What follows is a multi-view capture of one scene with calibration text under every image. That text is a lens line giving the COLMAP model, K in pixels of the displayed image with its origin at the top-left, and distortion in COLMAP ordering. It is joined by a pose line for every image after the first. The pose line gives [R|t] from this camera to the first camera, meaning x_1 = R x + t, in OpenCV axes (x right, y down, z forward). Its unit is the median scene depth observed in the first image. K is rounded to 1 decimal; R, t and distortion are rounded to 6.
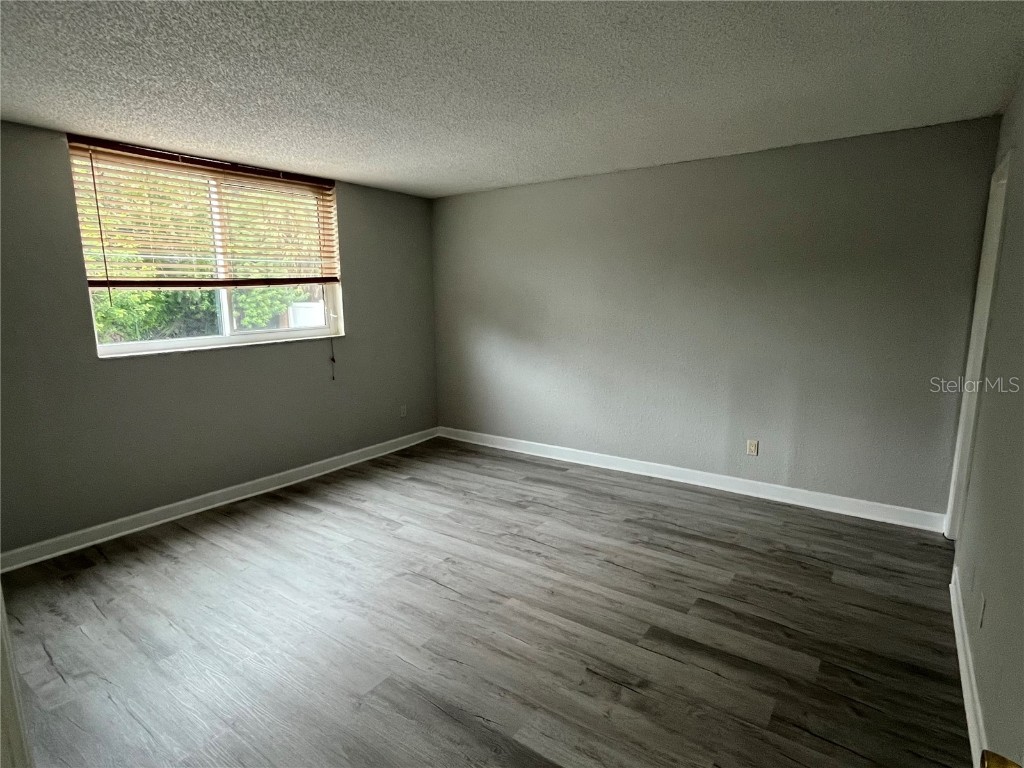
lens RADIAL K [[545.0, 0, 513.8], [0, 545.0, 385.1], [0, 0, 1]] dist [0.001326, 0.000040]
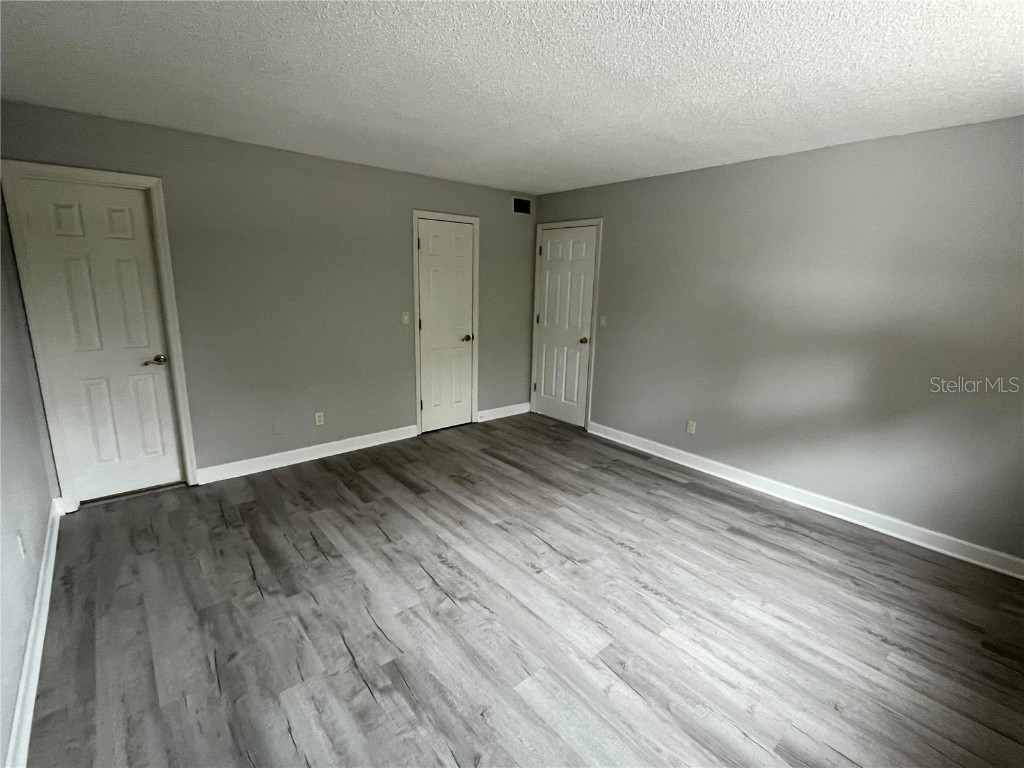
lens RADIAL K [[470.0, 0, 512.1], [0, 470.0, 383.2], [0, 0, 1]] dist [-0.001789, -0.000181]
pose [[-0.970120, -0.066038, 0.233465, -0.251149], [0.027531, 0.926069, 0.376349, -0.295726], [-0.241058, 0.371531, -0.896580, 1.656170]]
